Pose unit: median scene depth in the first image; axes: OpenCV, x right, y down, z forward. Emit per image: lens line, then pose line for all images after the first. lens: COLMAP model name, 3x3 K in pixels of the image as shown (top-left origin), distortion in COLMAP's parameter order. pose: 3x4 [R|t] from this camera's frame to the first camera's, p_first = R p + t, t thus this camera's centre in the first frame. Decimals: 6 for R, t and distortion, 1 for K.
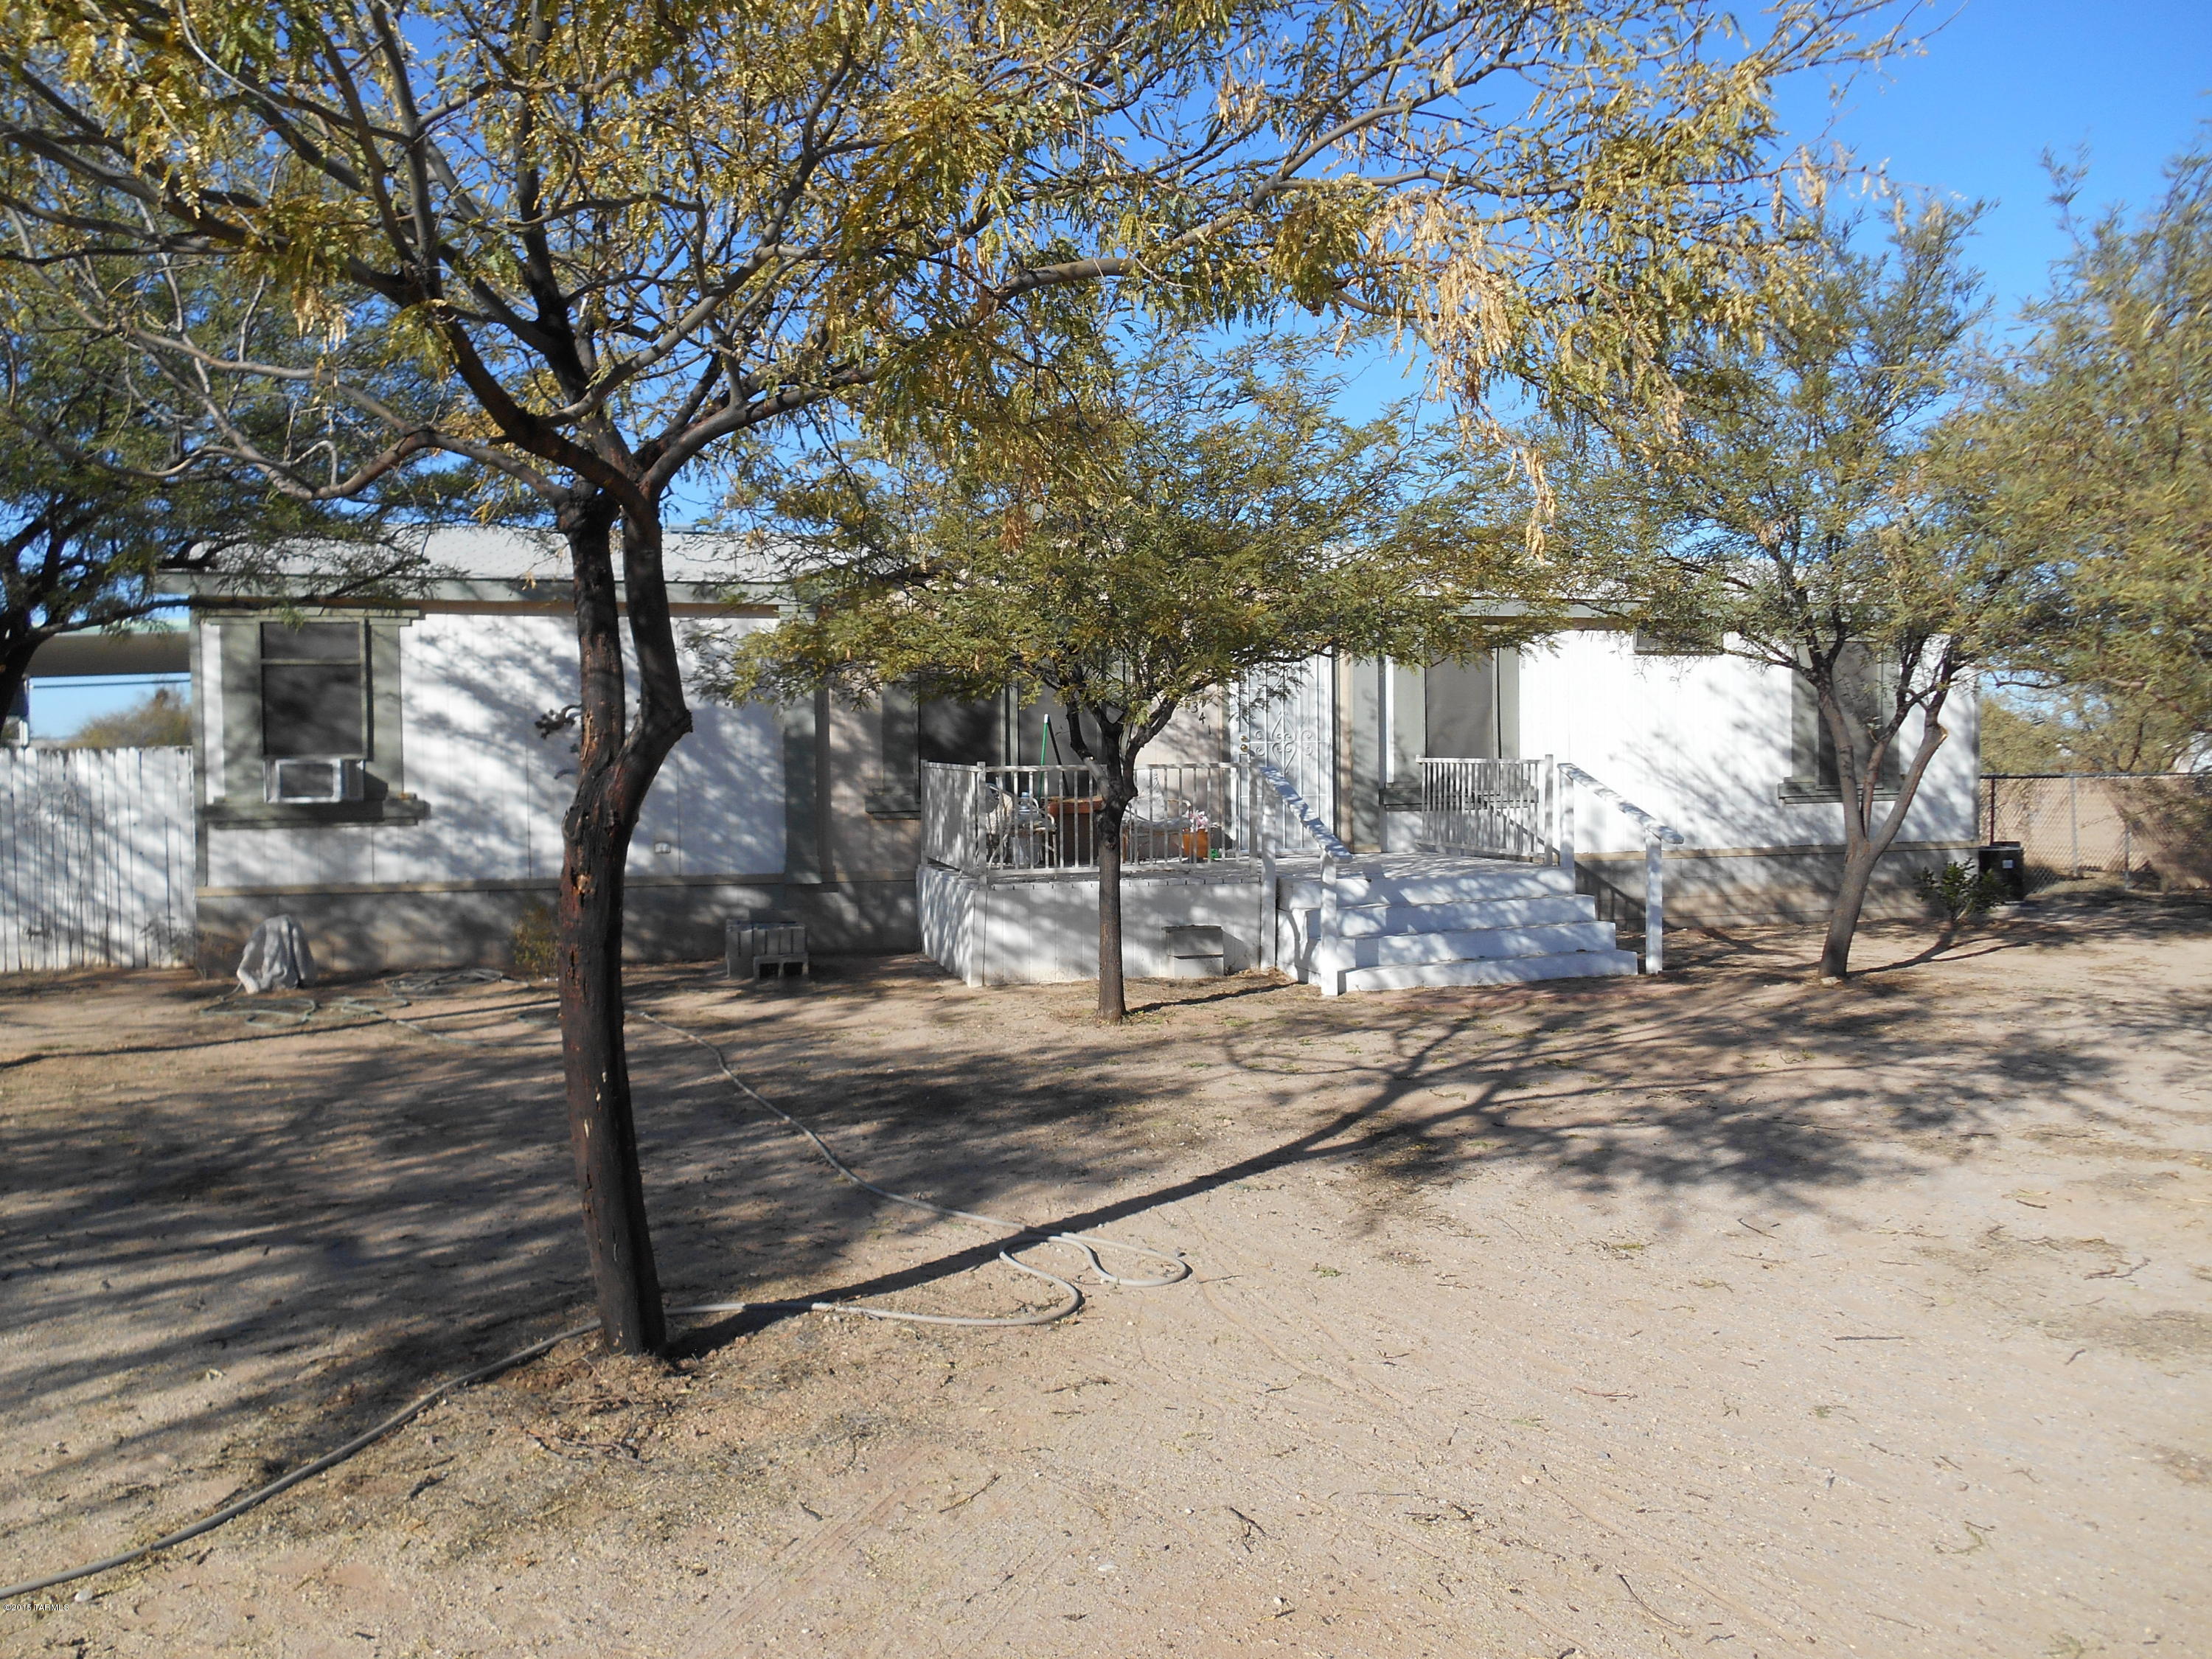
lens RADIAL K [[1728.4, 0, 1104.1], [0, 1728.4, 813.0], [0, 0, 1]] dist [-0.015069, 0.008312]
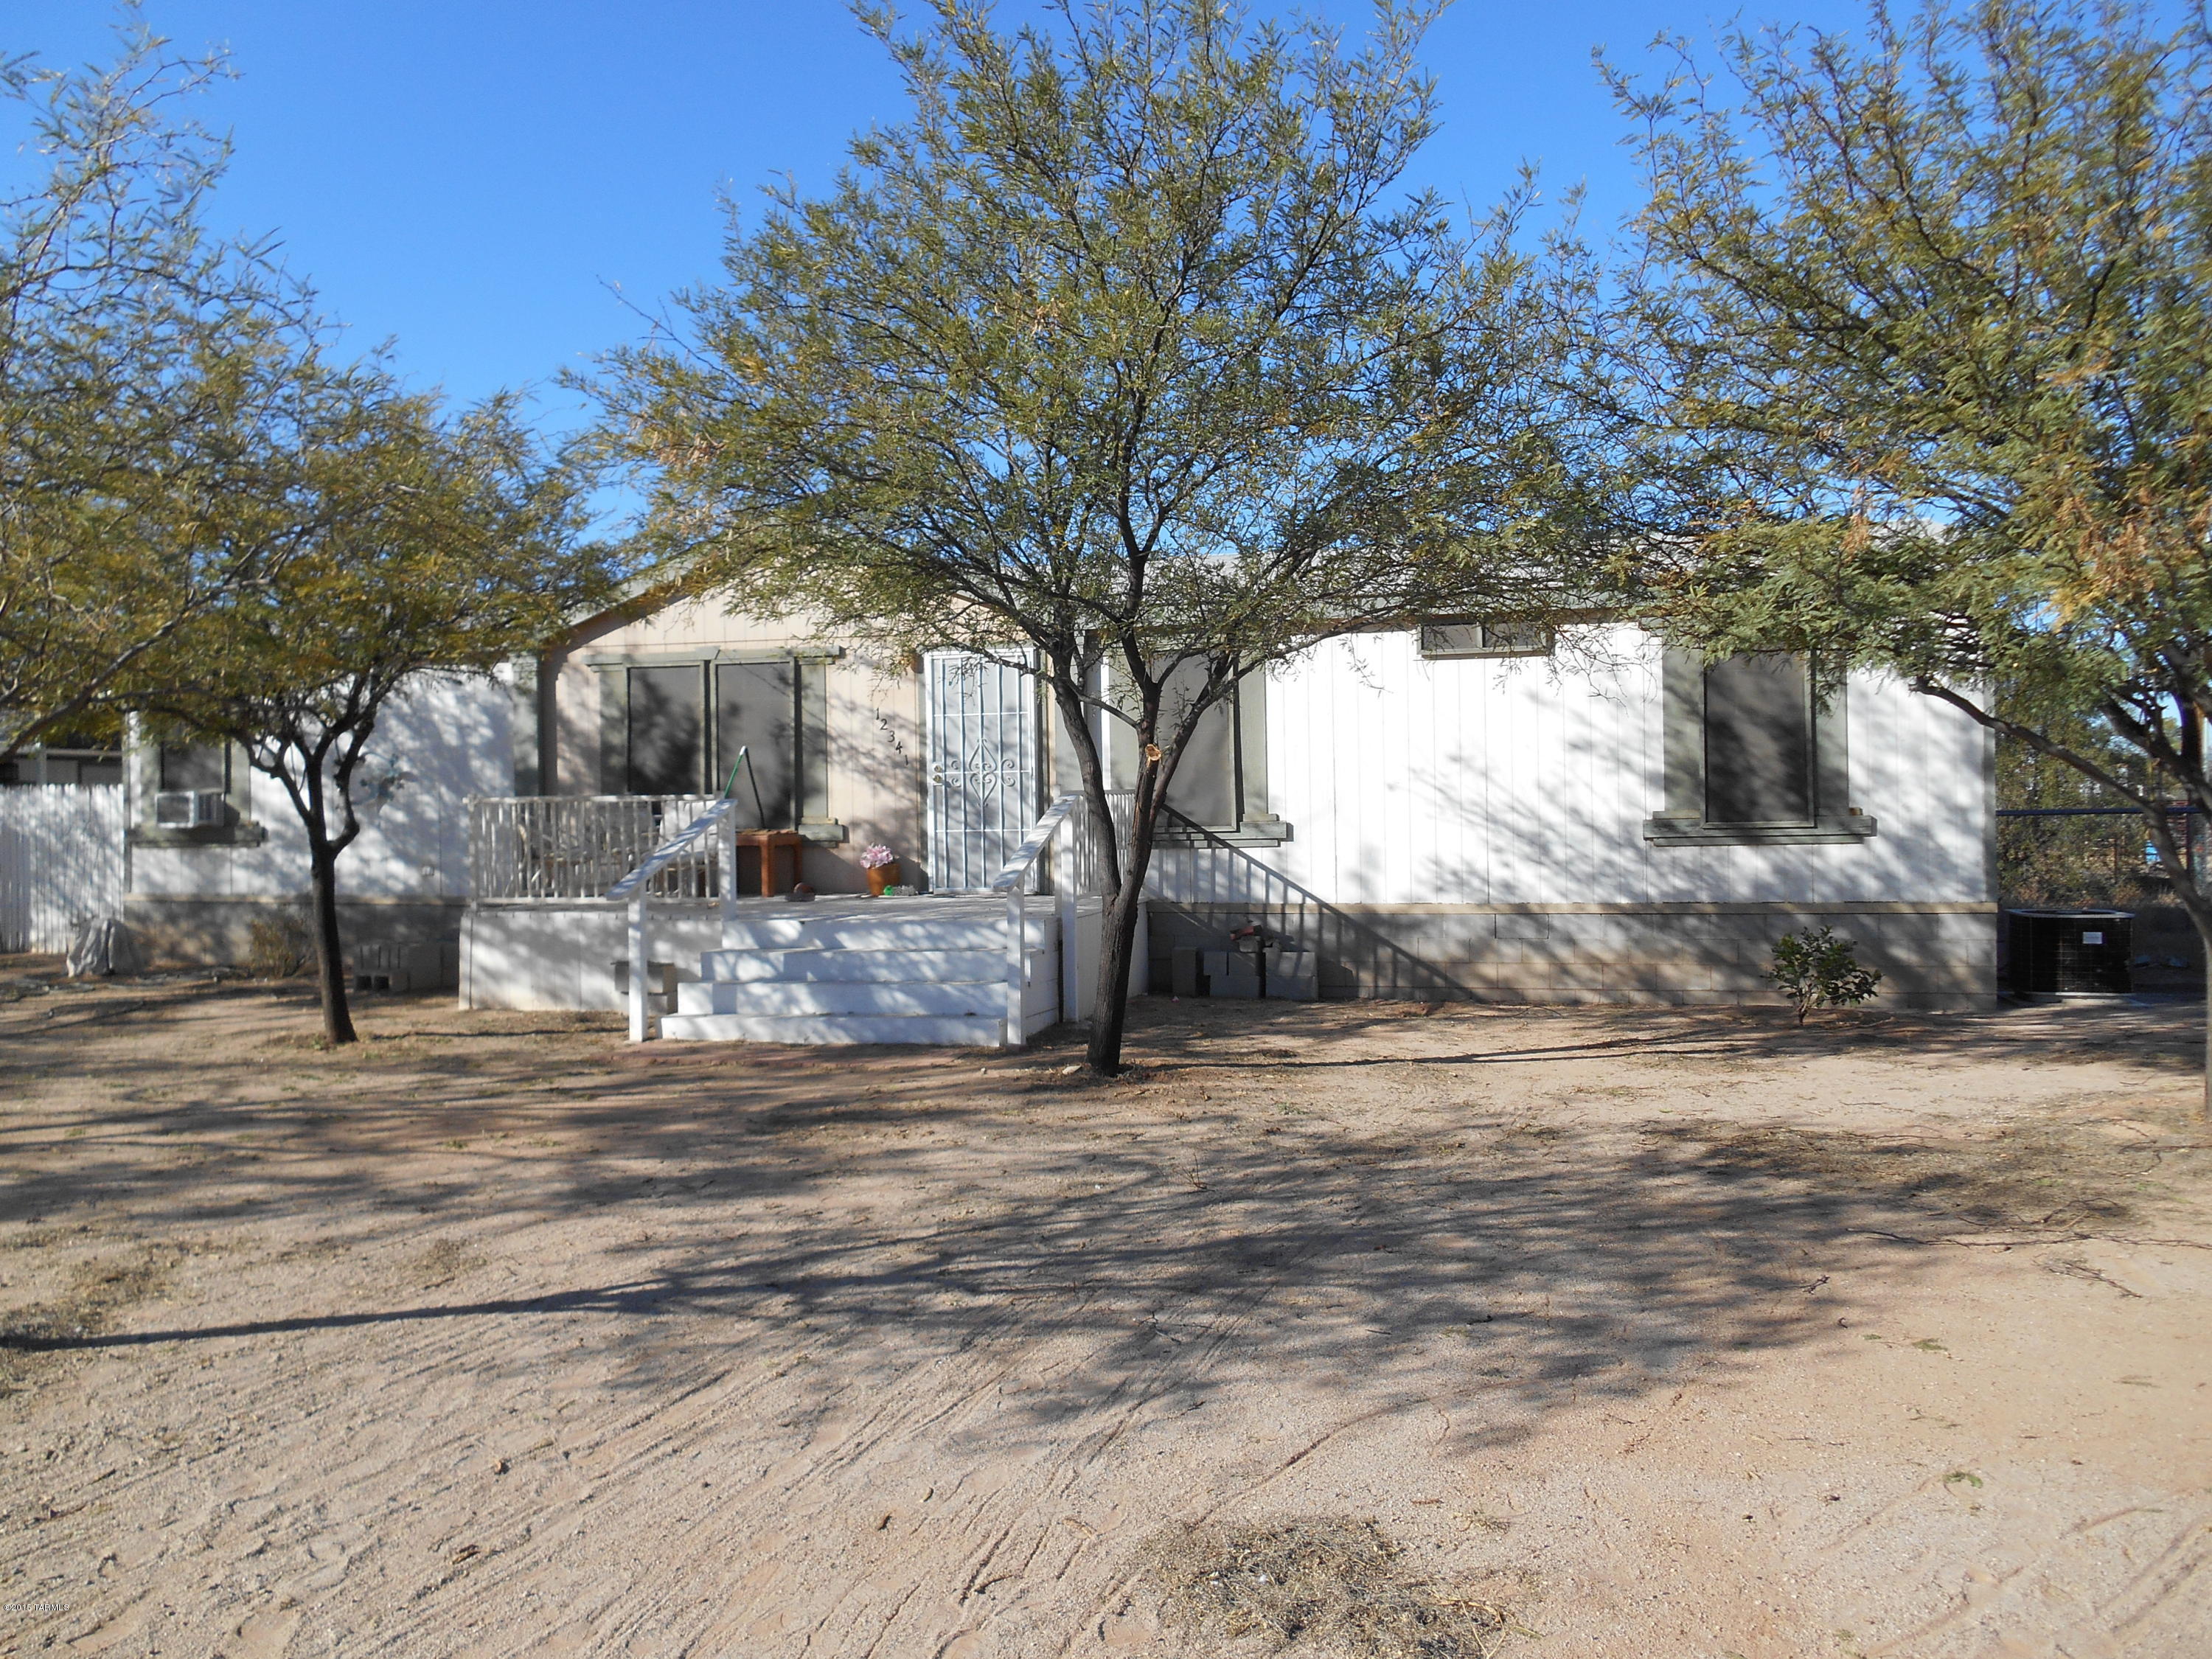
lens RADIAL K [[1728.4, 0, 1104.1], [0, 1728.4, 813.0], [0, 0, 1]] dist [-0.015069, 0.008312]
pose [[0.857523, 0.004661, -0.514424, 0.680119], [-0.013207, 0.999829, -0.012955, -0.008071], [0.514275, 0.017903, 0.857438, 0.259088]]
